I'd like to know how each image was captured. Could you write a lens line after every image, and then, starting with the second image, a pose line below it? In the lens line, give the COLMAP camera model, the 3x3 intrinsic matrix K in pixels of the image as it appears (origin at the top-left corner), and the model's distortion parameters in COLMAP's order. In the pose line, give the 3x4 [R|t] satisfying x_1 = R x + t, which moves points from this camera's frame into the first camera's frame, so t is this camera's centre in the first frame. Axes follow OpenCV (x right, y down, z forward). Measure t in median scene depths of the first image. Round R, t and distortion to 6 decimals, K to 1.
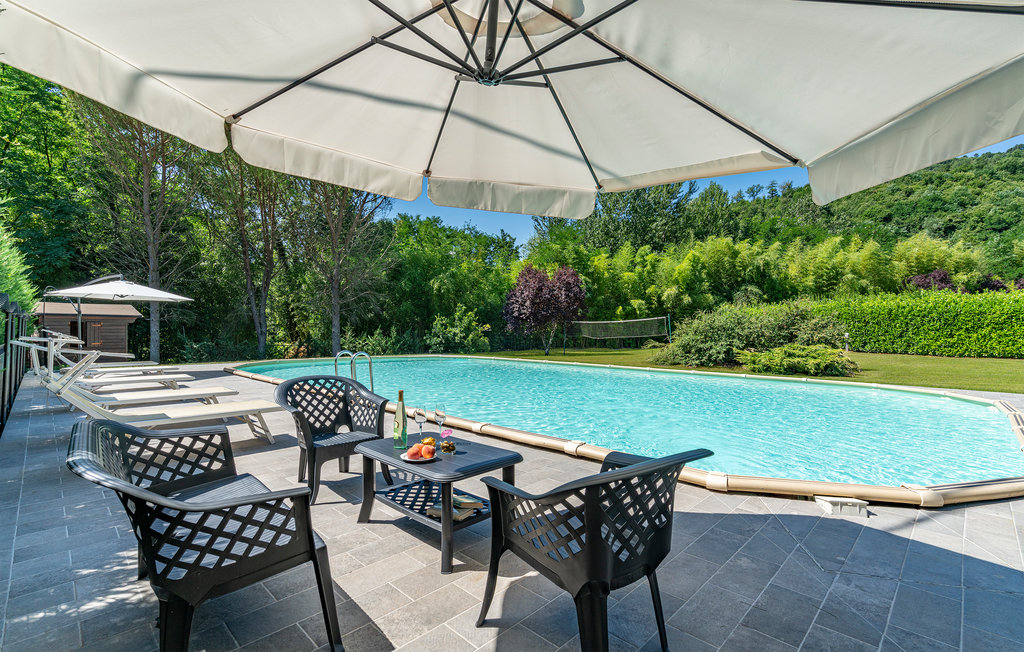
lens RADIAL K [[460.9, 0, 512.0], [0, 460.9, 326.0], [0, 0, 1]] dist [0.001748, 0.000281]
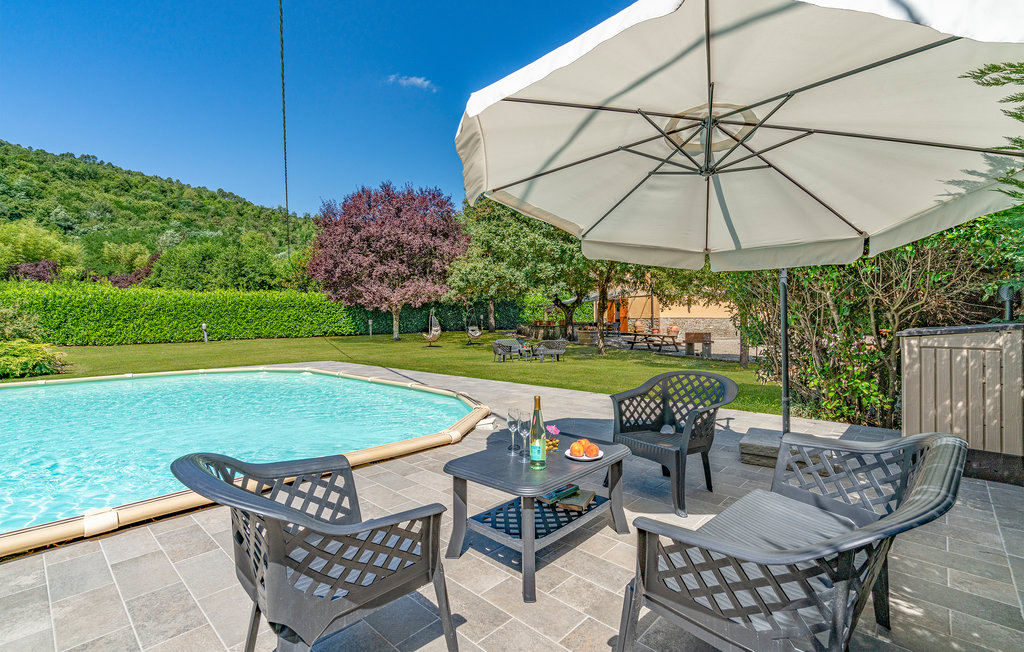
lens RADIAL K [[458.8, 0, 482.9], [0, 458.8, 323.3], [0, 0, 1]] dist [0.000503, 0.000057]
pose [[-0.007213, -0.017745, 0.999817, -0.124803], [0.002913, 0.999838, 0.017766, -0.001595], [-0.999970, 0.003041, -0.007161, 0.131434]]
